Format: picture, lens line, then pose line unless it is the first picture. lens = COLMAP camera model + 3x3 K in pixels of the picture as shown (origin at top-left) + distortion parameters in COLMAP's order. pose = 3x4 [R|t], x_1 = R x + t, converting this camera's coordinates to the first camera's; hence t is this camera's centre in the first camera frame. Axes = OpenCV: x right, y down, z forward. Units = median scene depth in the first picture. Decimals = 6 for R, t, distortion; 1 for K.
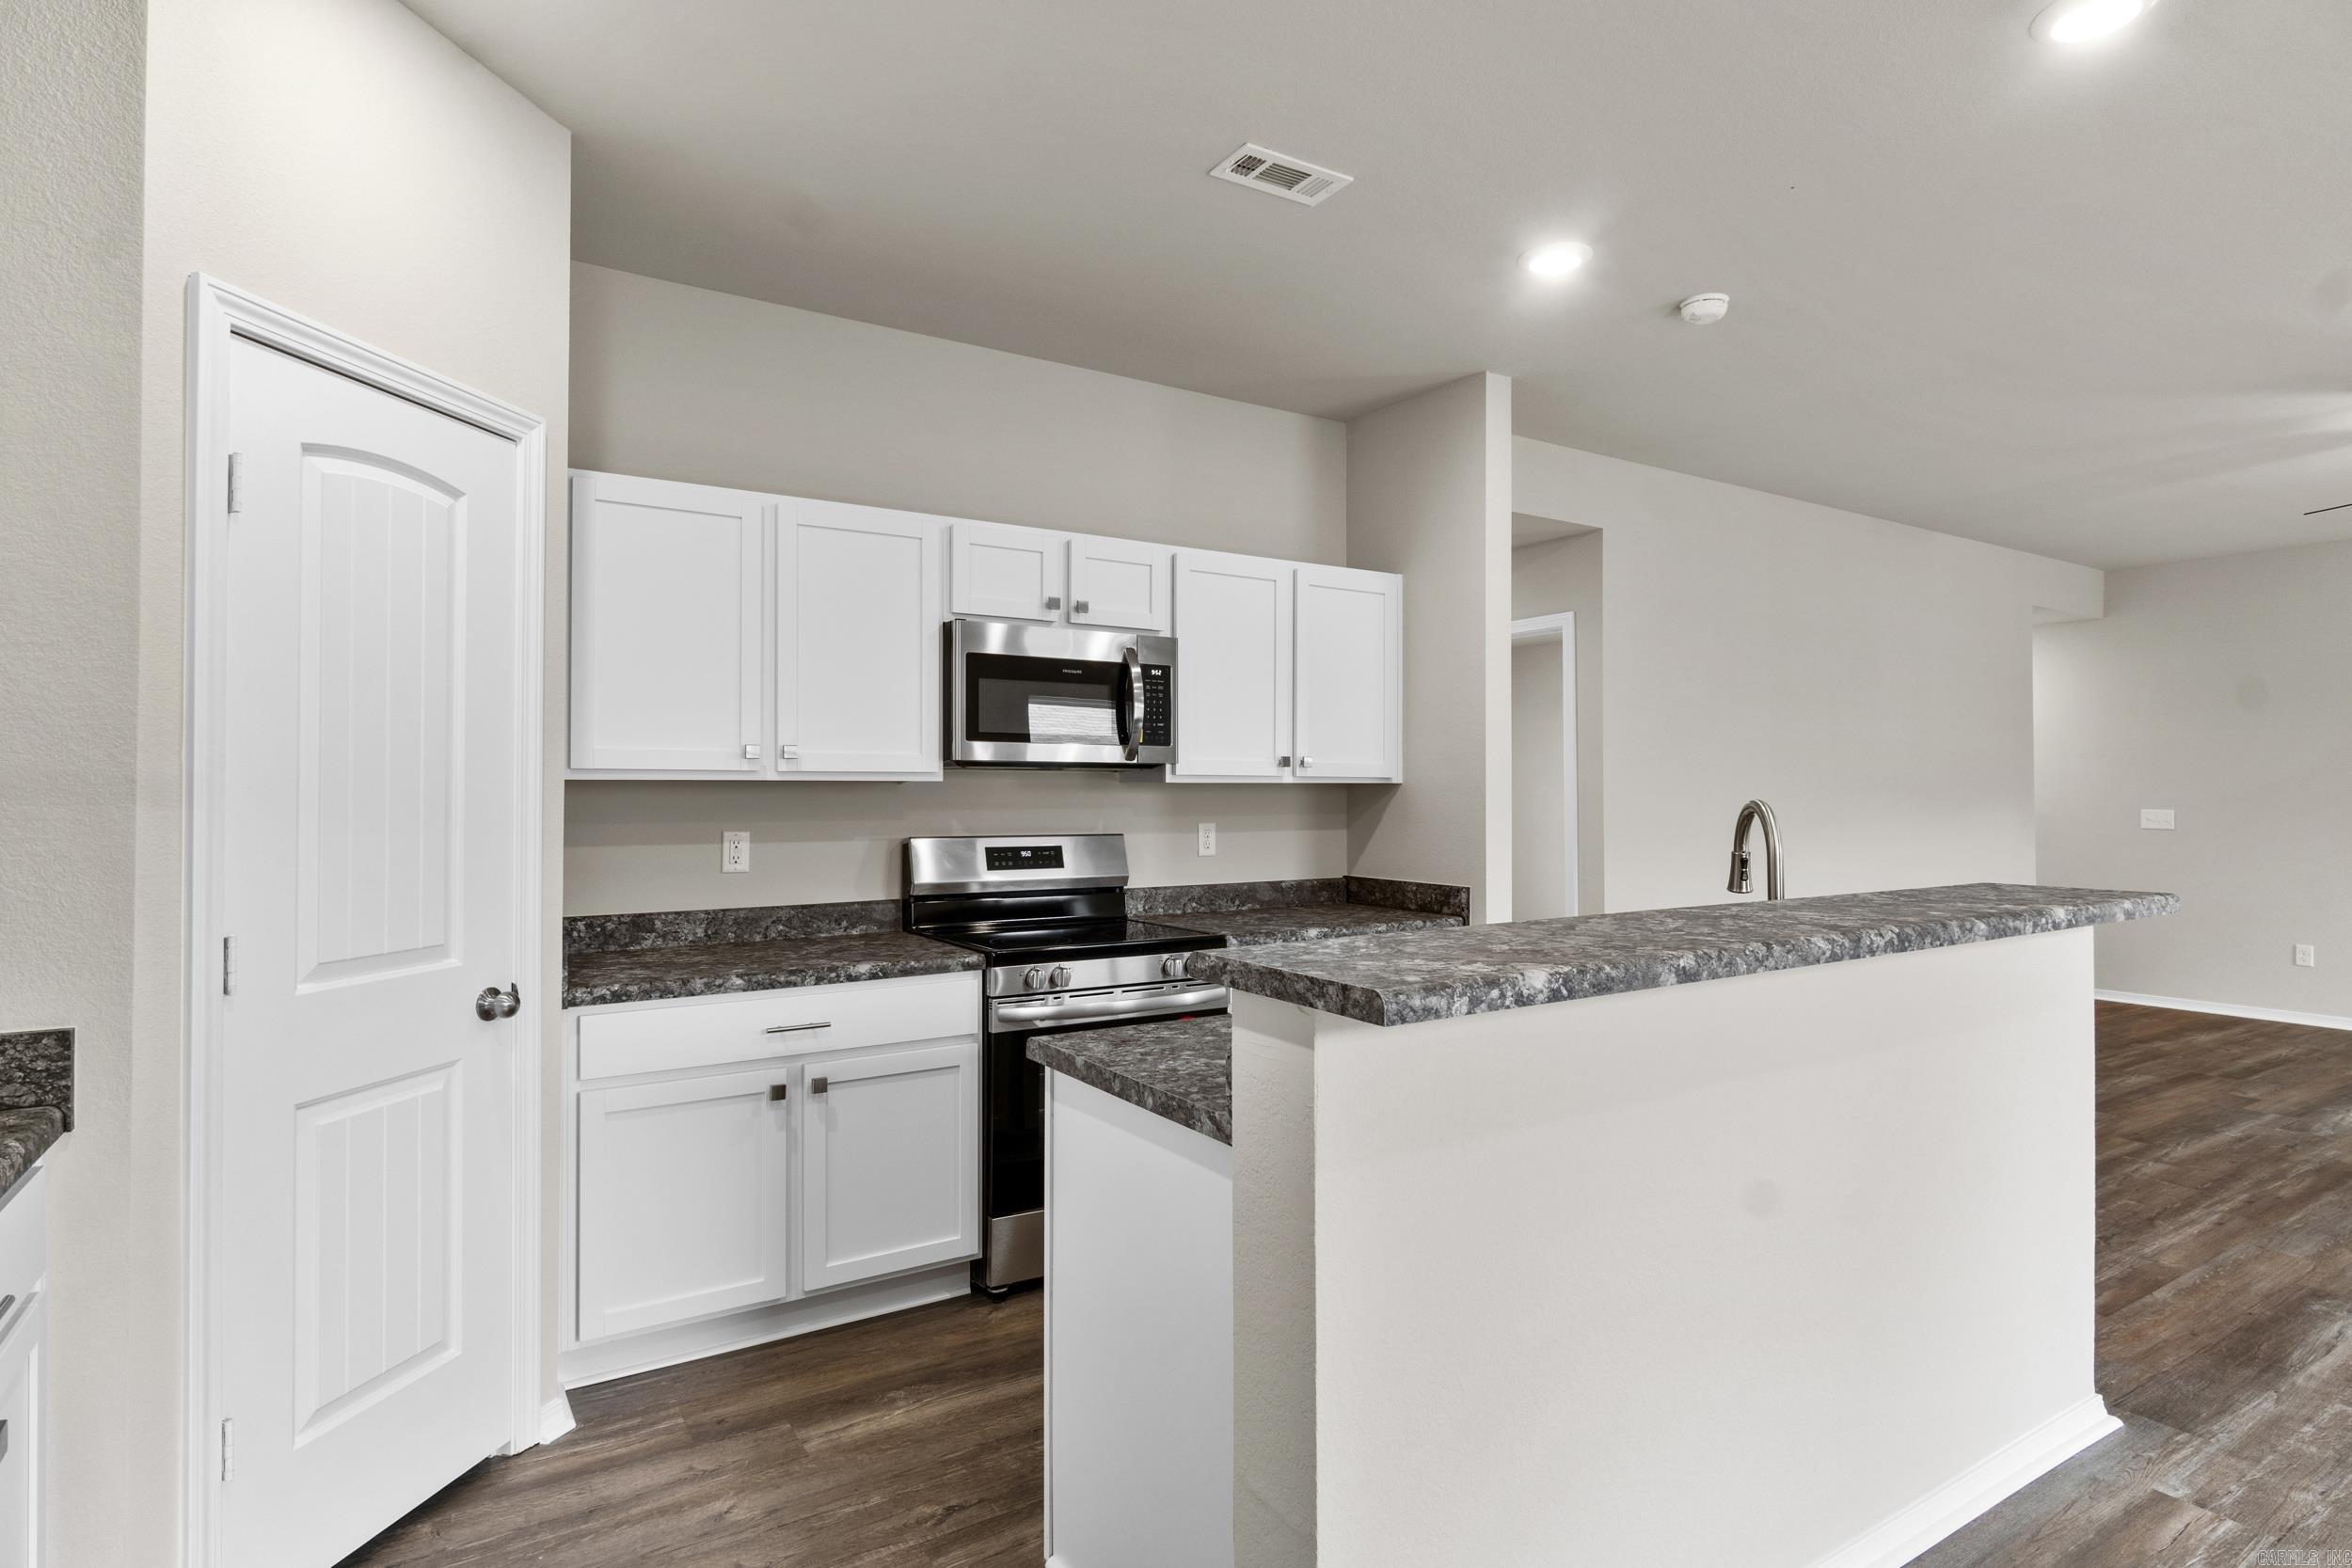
lens RADIAL K [[1212.9, 0, 1150.5], [0, 1212.9, 785.3], [0, 0, 1]] dist [0.001948, 0.001793]
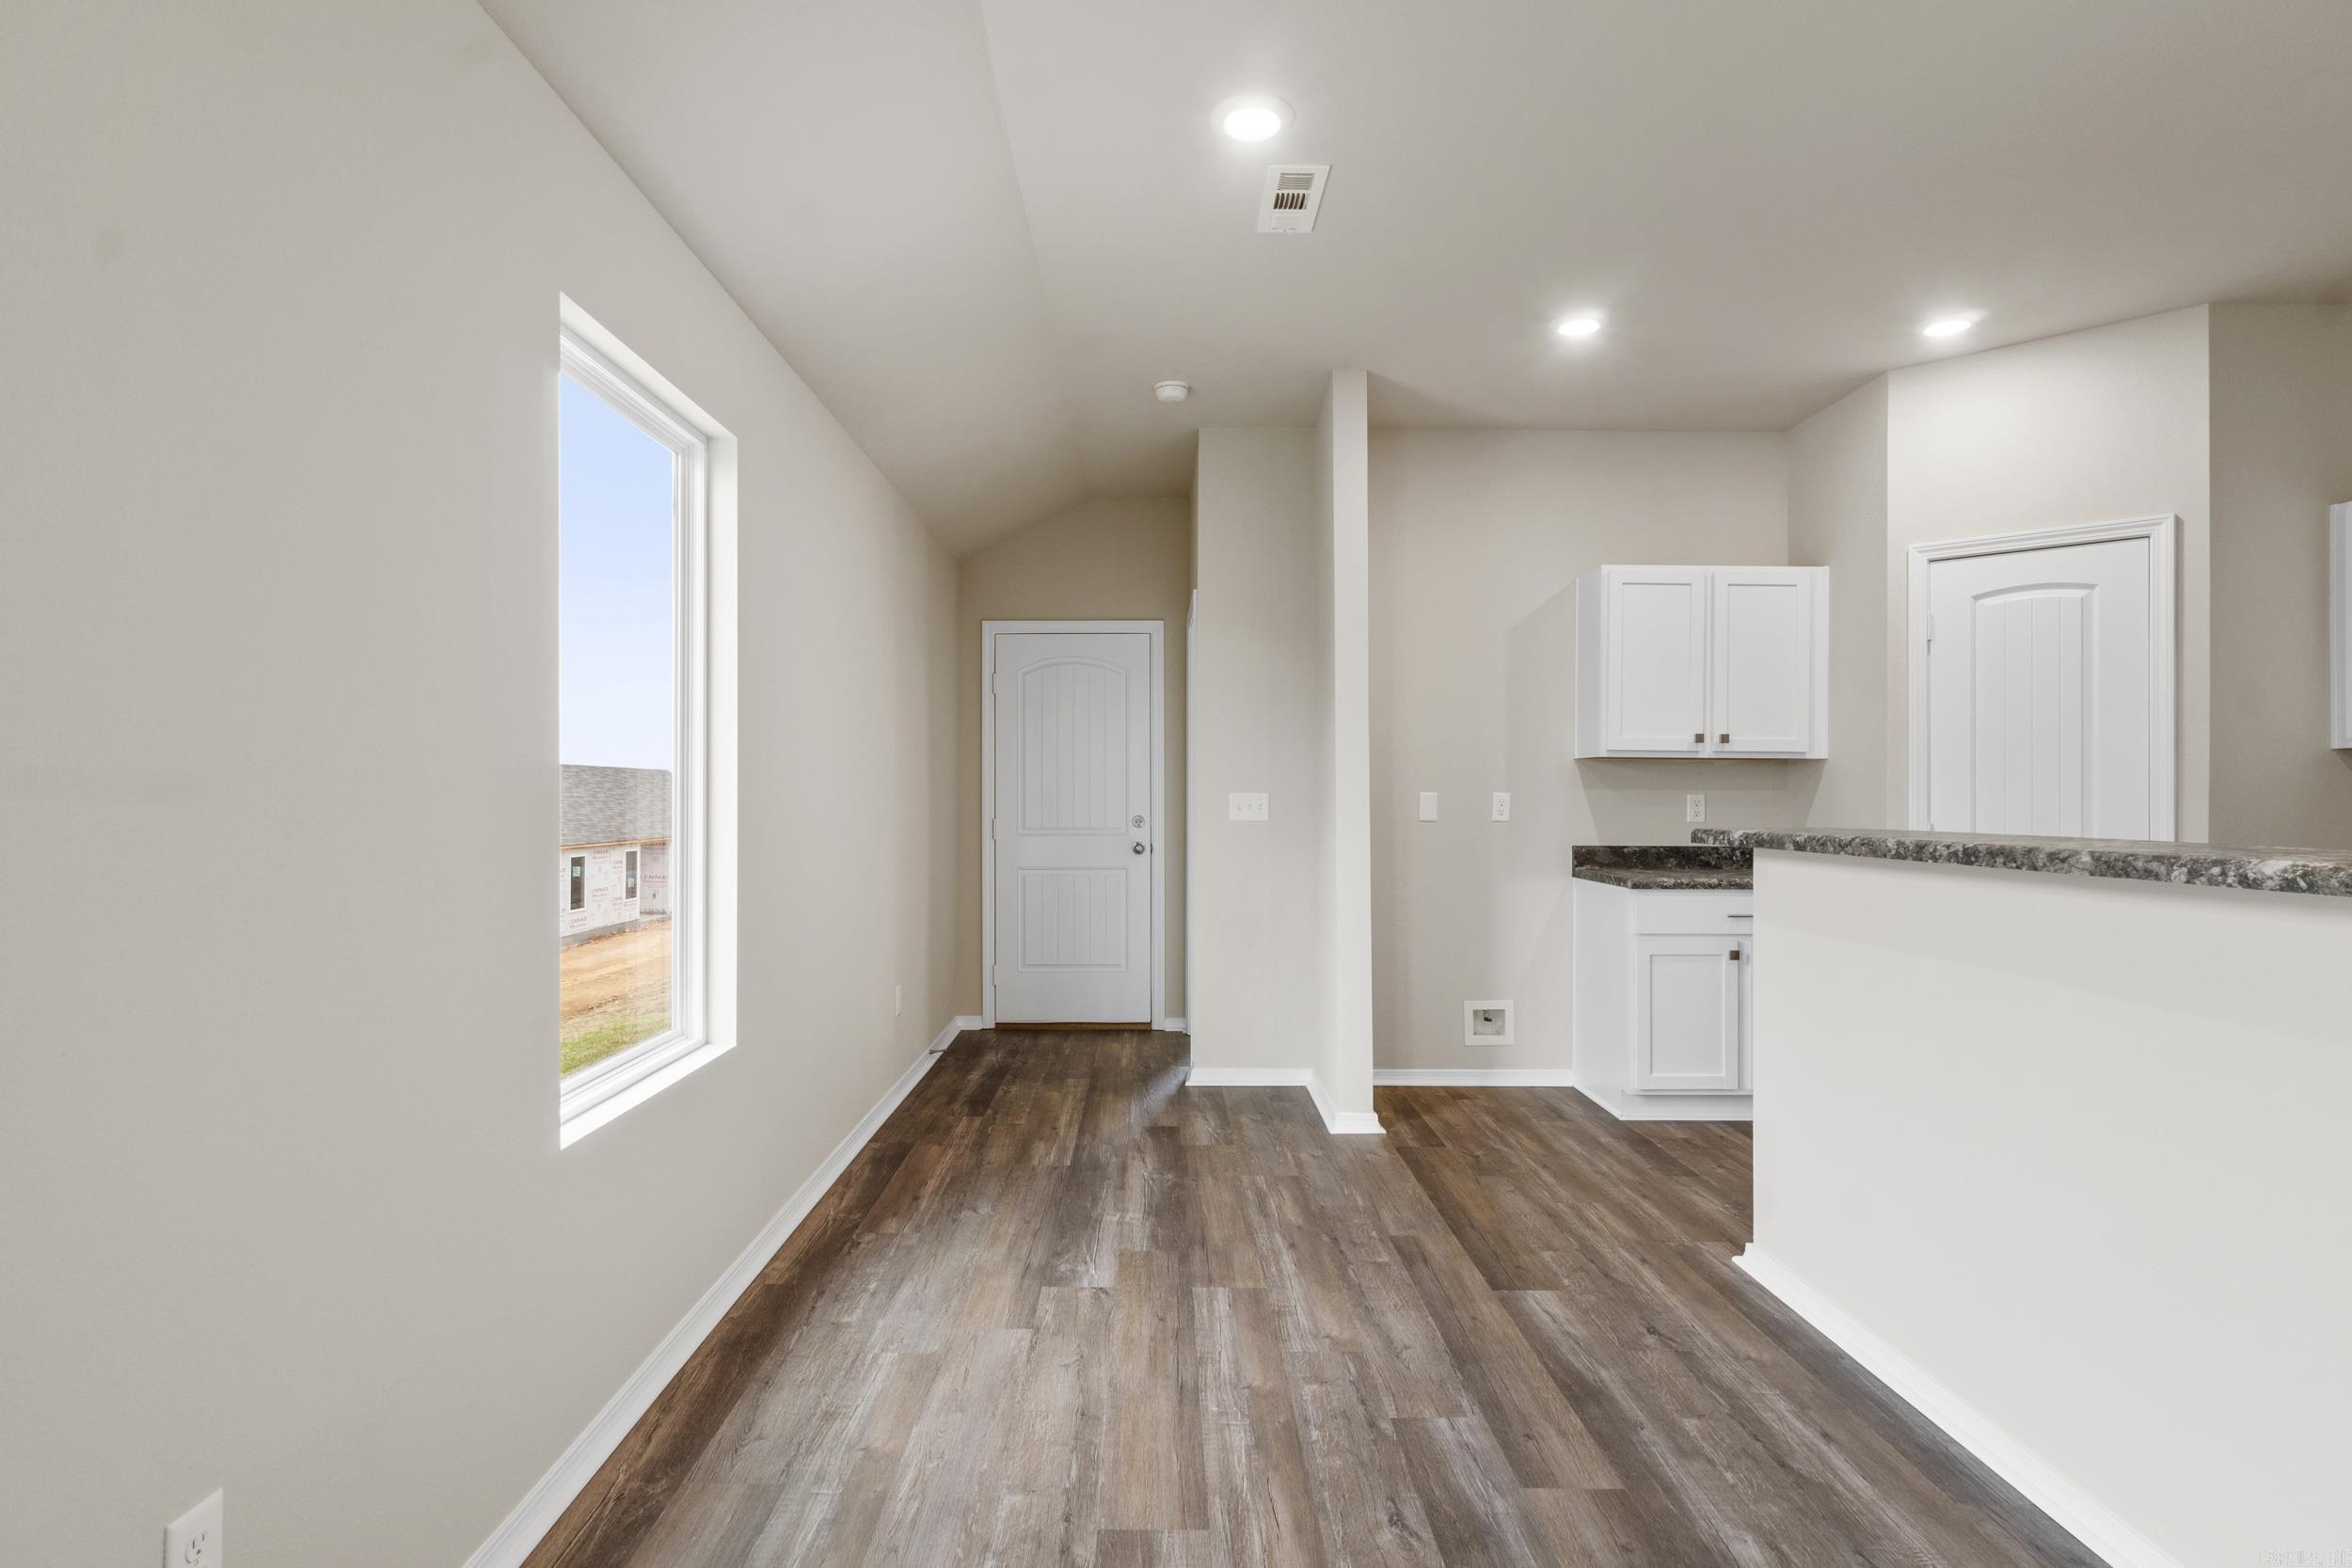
lens RADIAL K [[1192.3, 0, 1169.8], [0, 1192.3, 796.2], [0, 0, 1]] dist [-0.002684, -0.000281]
pose [[-0.527687, -0.002962, -0.849434, 1.131283], [-0.000346, 0.999995, -0.003272, 0.045931], [0.849439, -0.001433, -0.527685, 0.560637]]
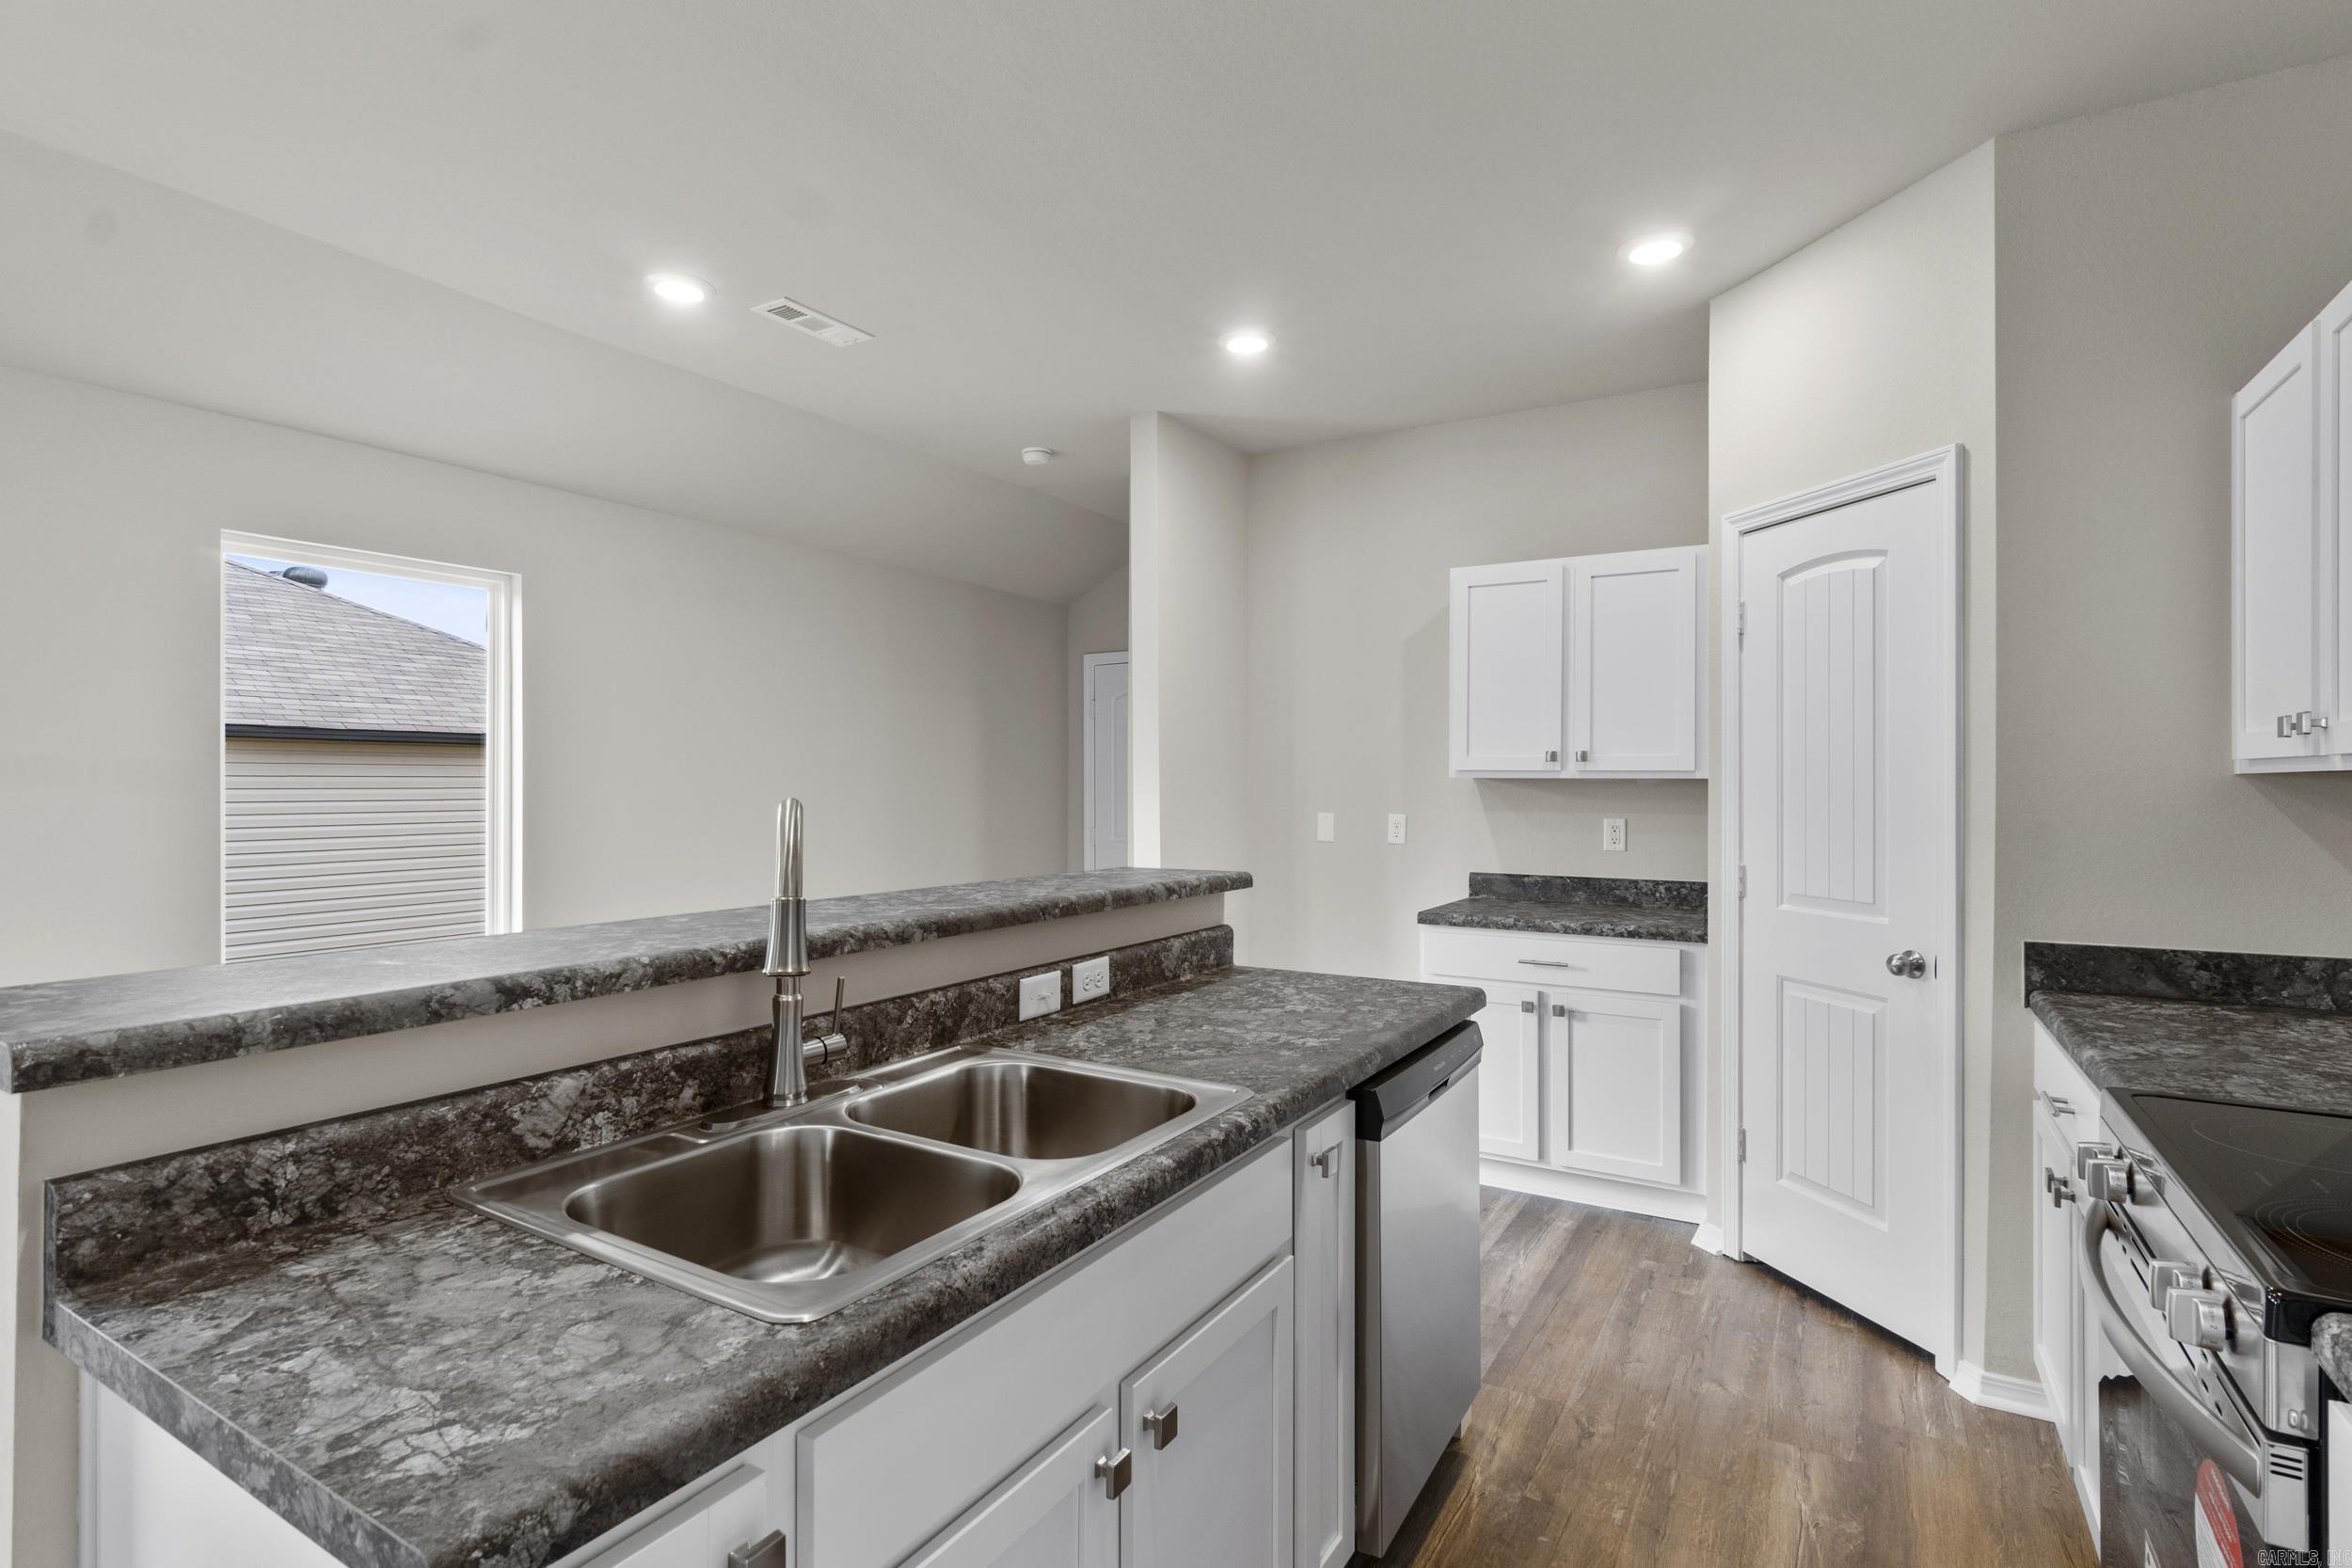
lens RADIAL K [[1133.5, 0, 1176.0], [0, 1133.5, 784.0], [0, 0, 1]] dist [0.001676, 0.000093]
pose [[-0.890120, -0.004075, -0.455708, 0.457072], [-0.001352, 0.999979, -0.006301, 0.007488], [0.455724, -0.004993, -0.890107, 1.243214]]
